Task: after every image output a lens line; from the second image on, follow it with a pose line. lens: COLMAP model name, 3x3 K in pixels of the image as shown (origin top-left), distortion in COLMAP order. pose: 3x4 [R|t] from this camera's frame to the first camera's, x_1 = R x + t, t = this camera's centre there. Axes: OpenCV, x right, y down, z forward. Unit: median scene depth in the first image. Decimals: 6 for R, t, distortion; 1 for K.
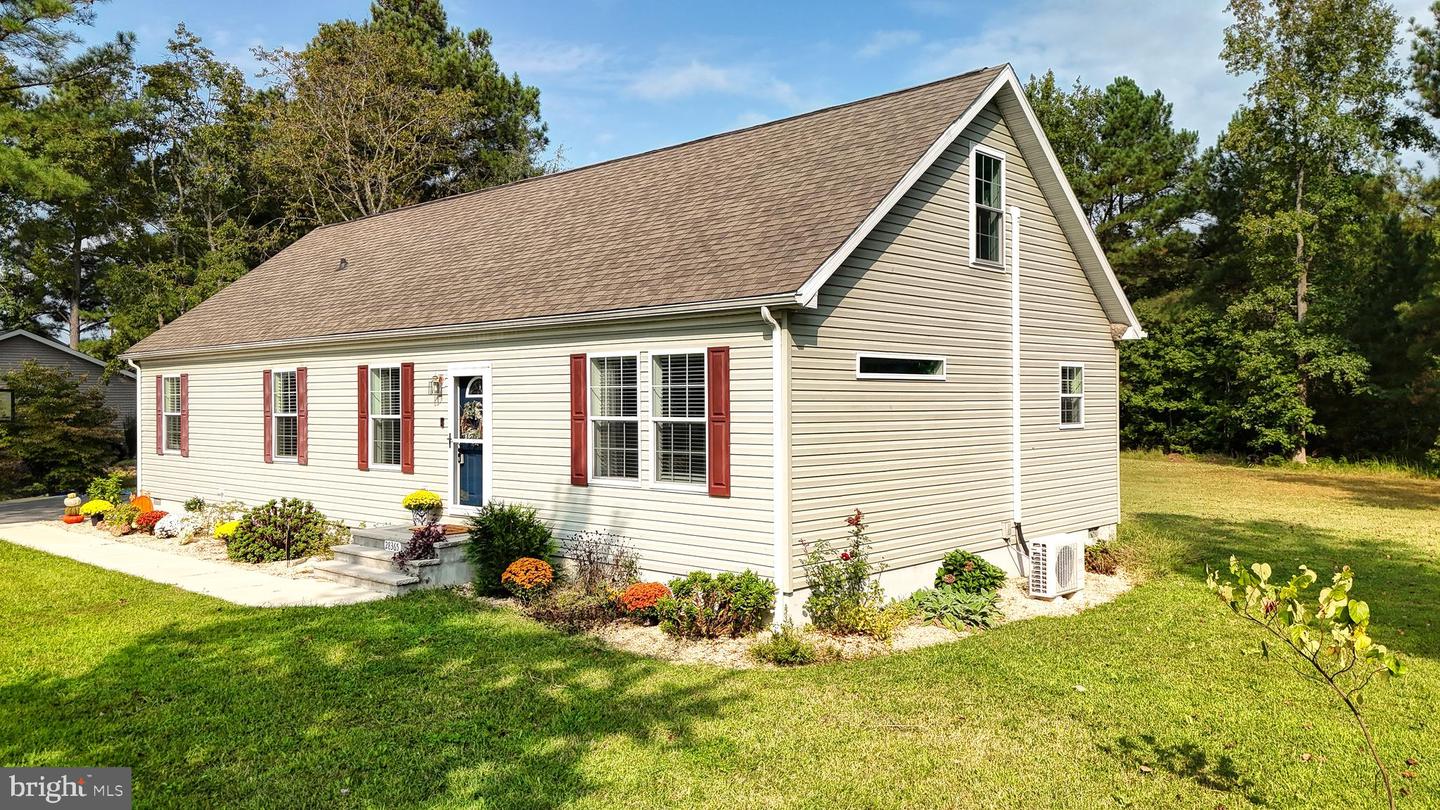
lens RADIAL K [[1069.8, 0, 720.0], [0, 1069.8, 405.0], [0, 0, 1]] dist [0.082292, -0.101692]
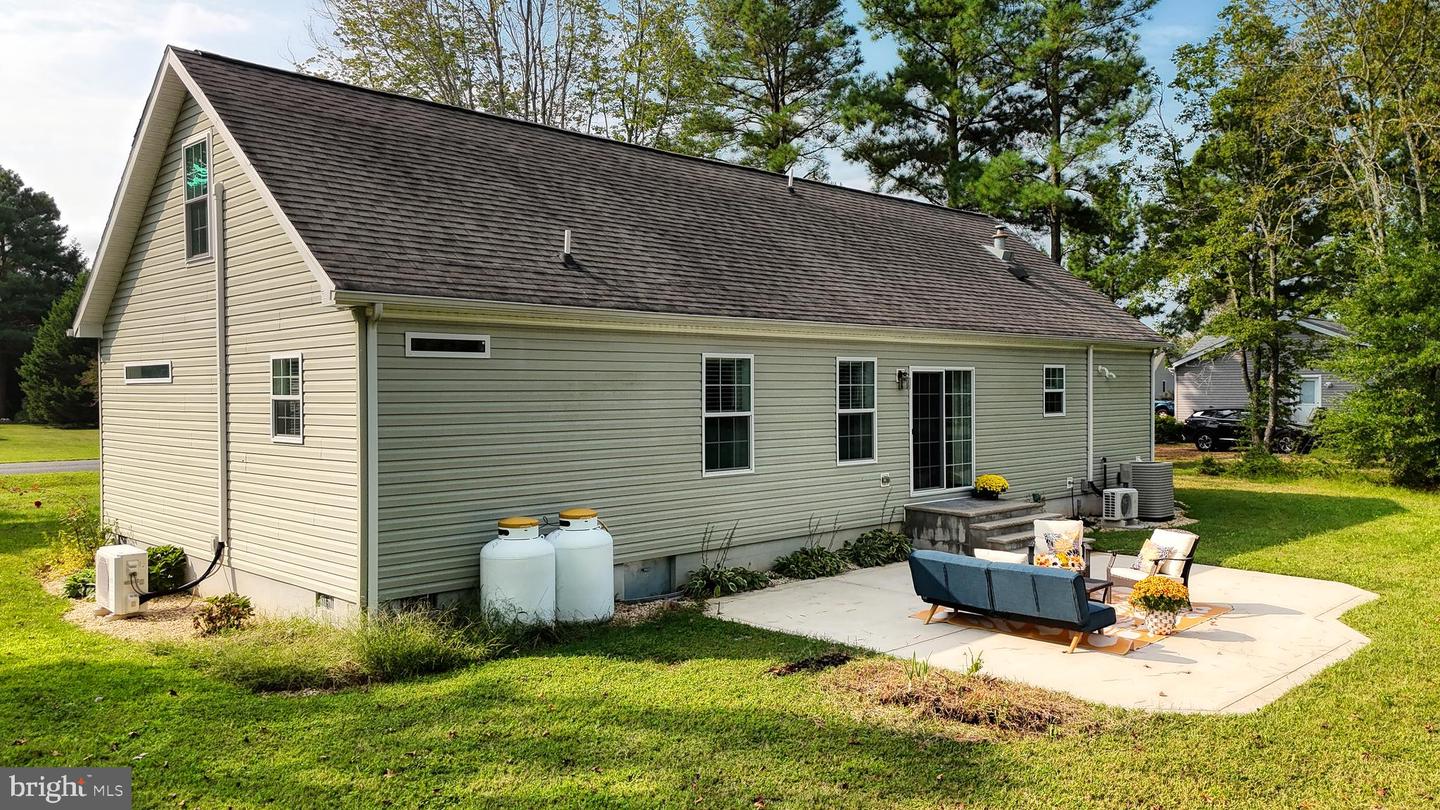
lens RADIAL K [[1069.8, 0, 720.0], [0, 1069.8, 405.0], [0, 0, 1]] dist [0.082292, -0.101692]
pose [[-0.037853, 0.021108, -0.999060, 1.125729], [0.003296, 0.999774, 0.020998, -0.019762], [0.999278, -0.002498, -0.037914, 1.421514]]
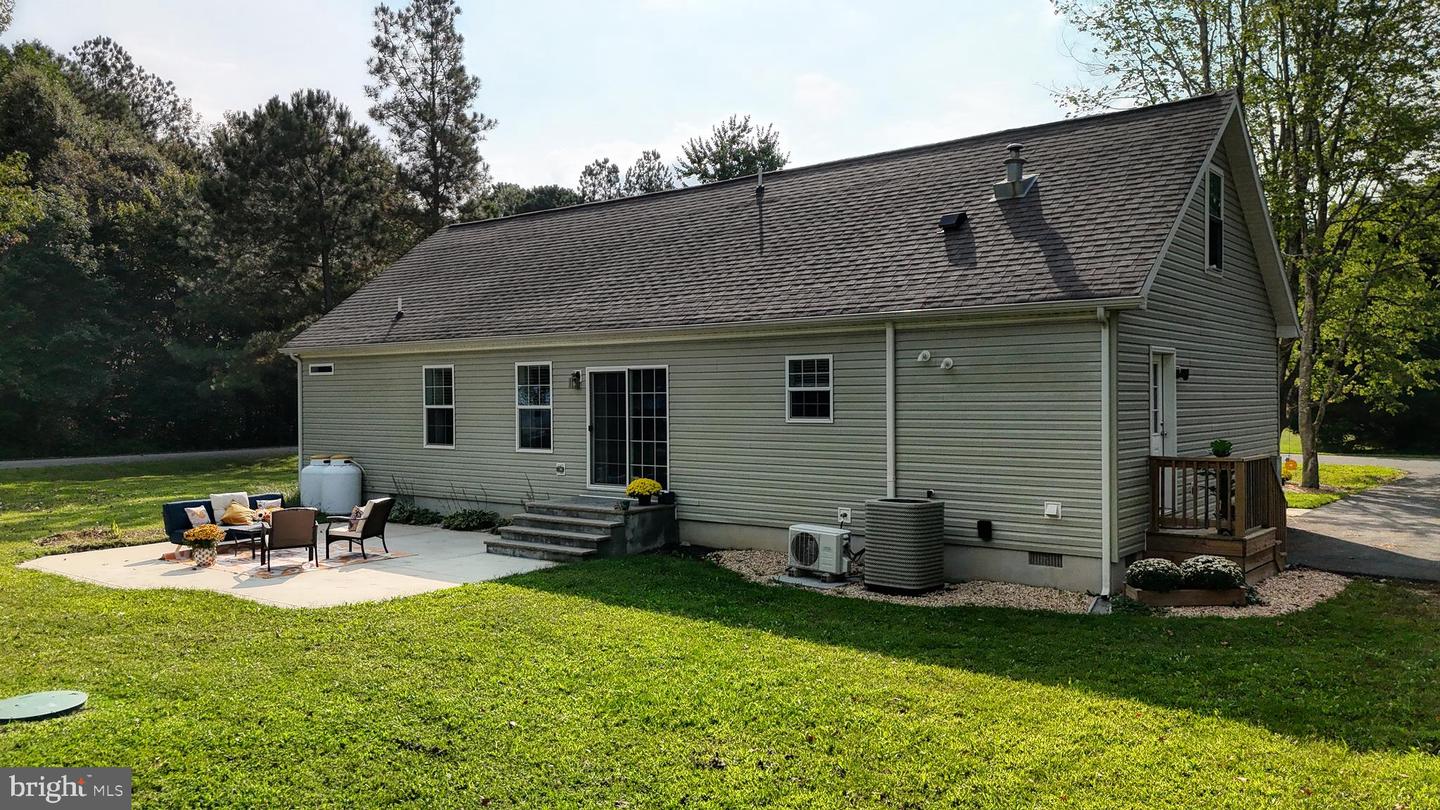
lens RADIAL K [[1061.5, 0, 720.0], [0, 1061.5, 405.0], [0, 0, 1]] dist [0.094867, -0.107006]
pose [[-0.997254, 0.010167, -0.073362, -0.081902], [0.009583, 0.999920, 0.008300, -0.001868], [0.073441, 0.007574, -0.997271, 2.800968]]
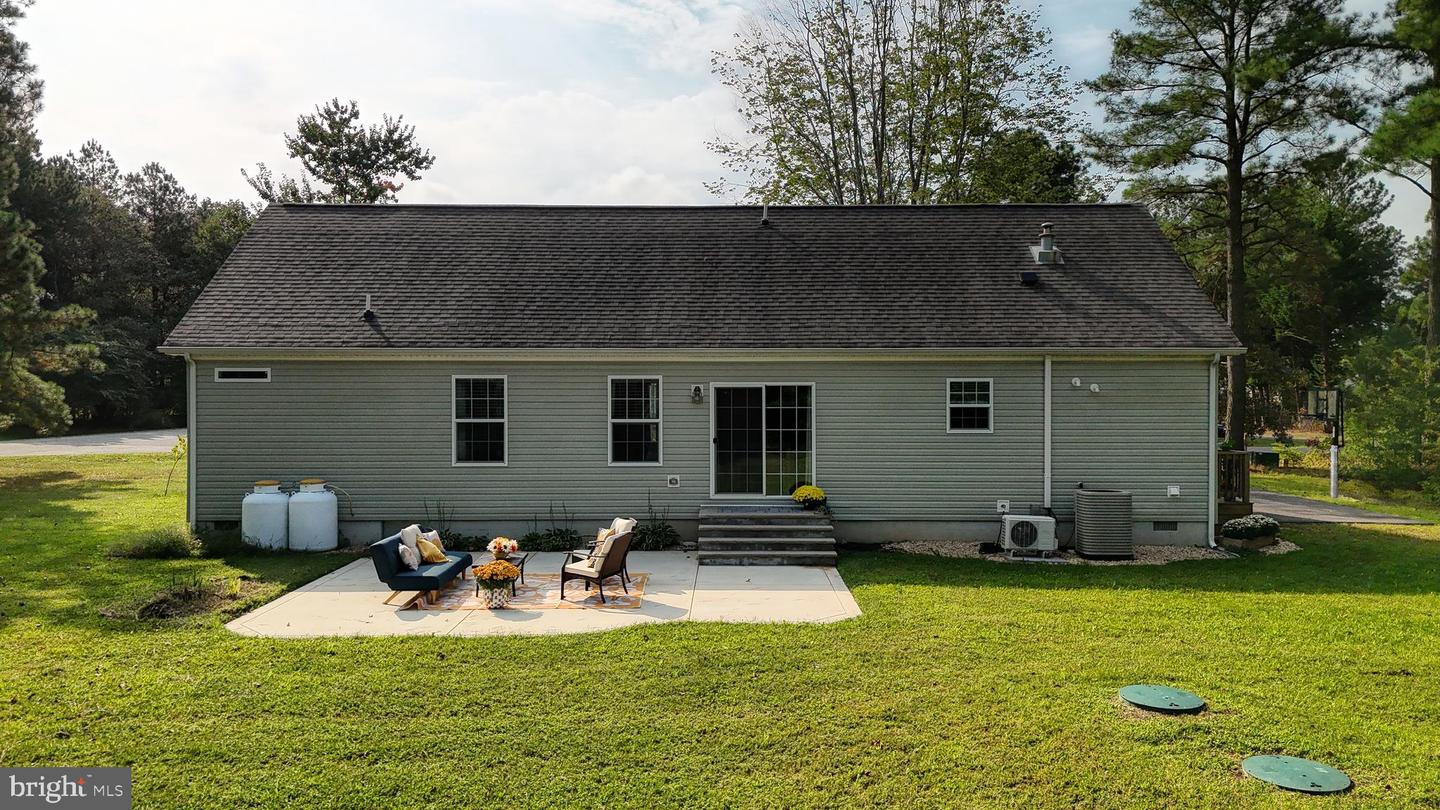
lens RADIAL K [[1069.8, 0, 720.0], [0, 1069.8, 405.0], [0, 0, 1]] dist [0.082292, -0.101692]
pose [[-0.732417, 0.010372, -0.680778, 0.838190], [0.002463, 0.999918, 0.012586, -0.025433], [0.680852, 0.007541, -0.732382, 2.518568]]
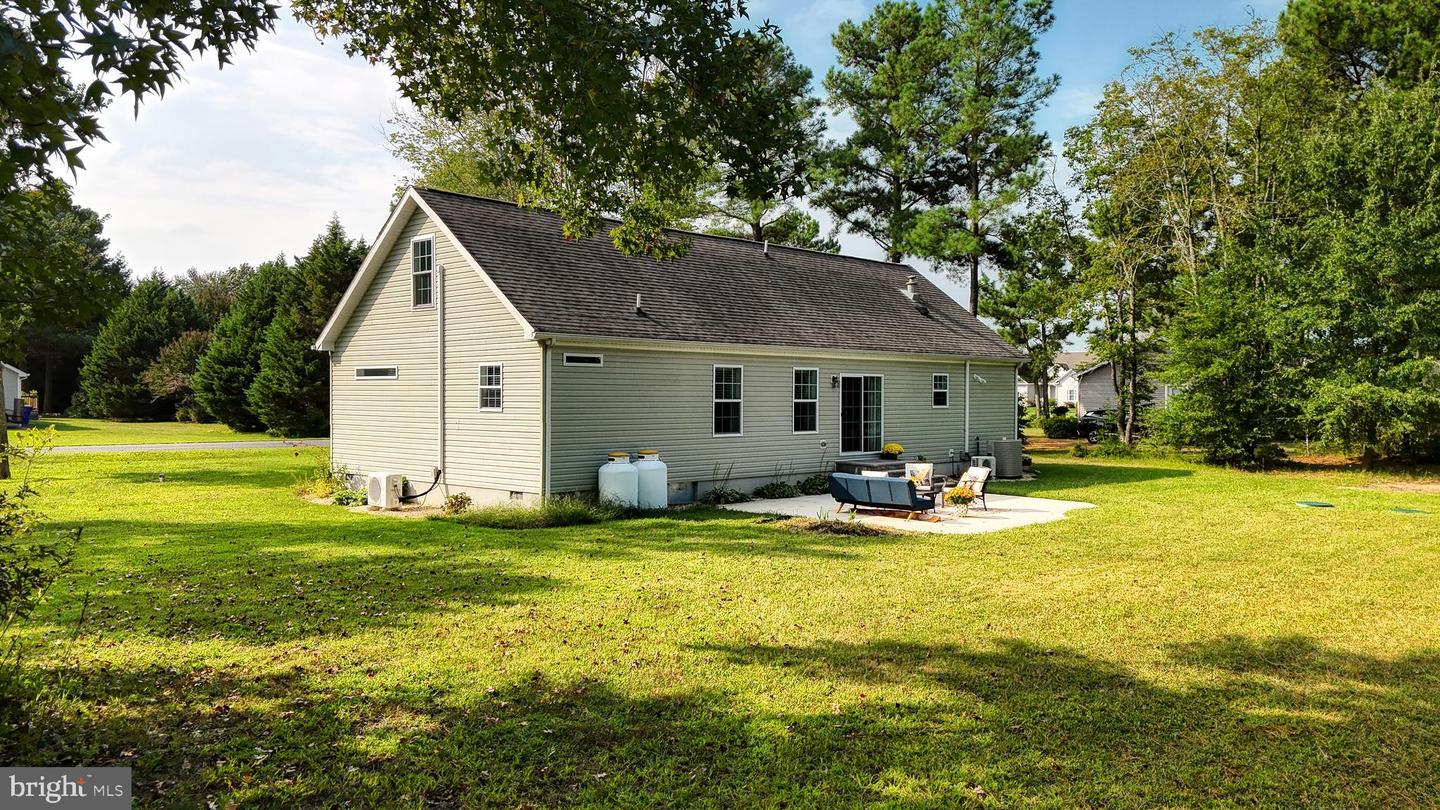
lens RADIAL K [[1069.8, 0, 720.0], [0, 1069.8, 405.0], [0, 0, 1]] dist [0.082292, -0.101692]
pose [[-0.015607, 0.014918, -0.999767, 1.788085], [-0.005407, 0.999873, 0.015004, -0.009013], [0.999864, 0.005640, -0.015524, 1.405628]]
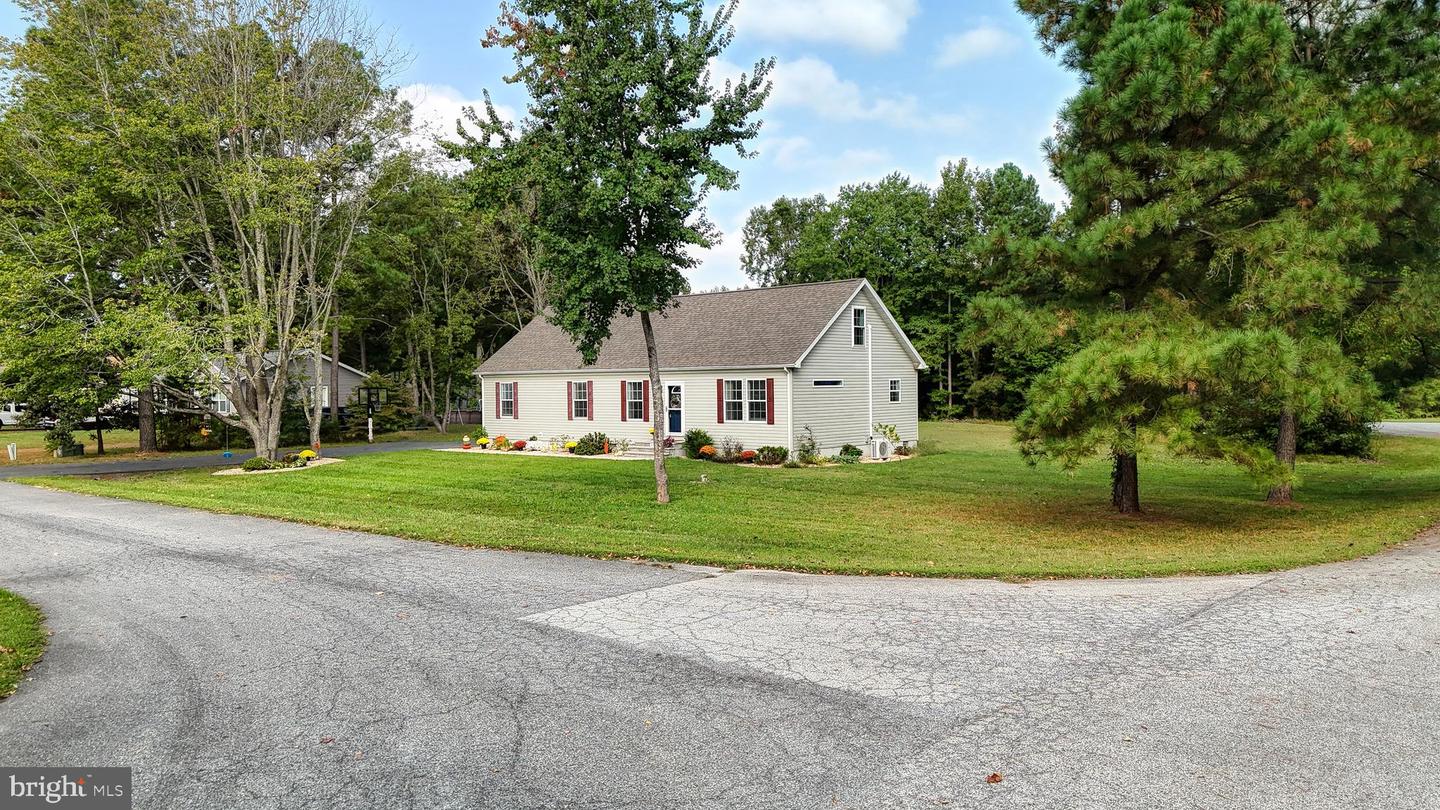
lens RADIAL K [[1069.8, 0, 720.0], [0, 1069.8, 405.0], [0, 0, 1]] dist [0.082292, -0.101692]
pose [[0.999800, -0.006209, 0.018988, -0.169232], [0.005897, 0.999848, 0.016437, -0.022010], [-0.019087, -0.016322, 0.999685, -1.768152]]
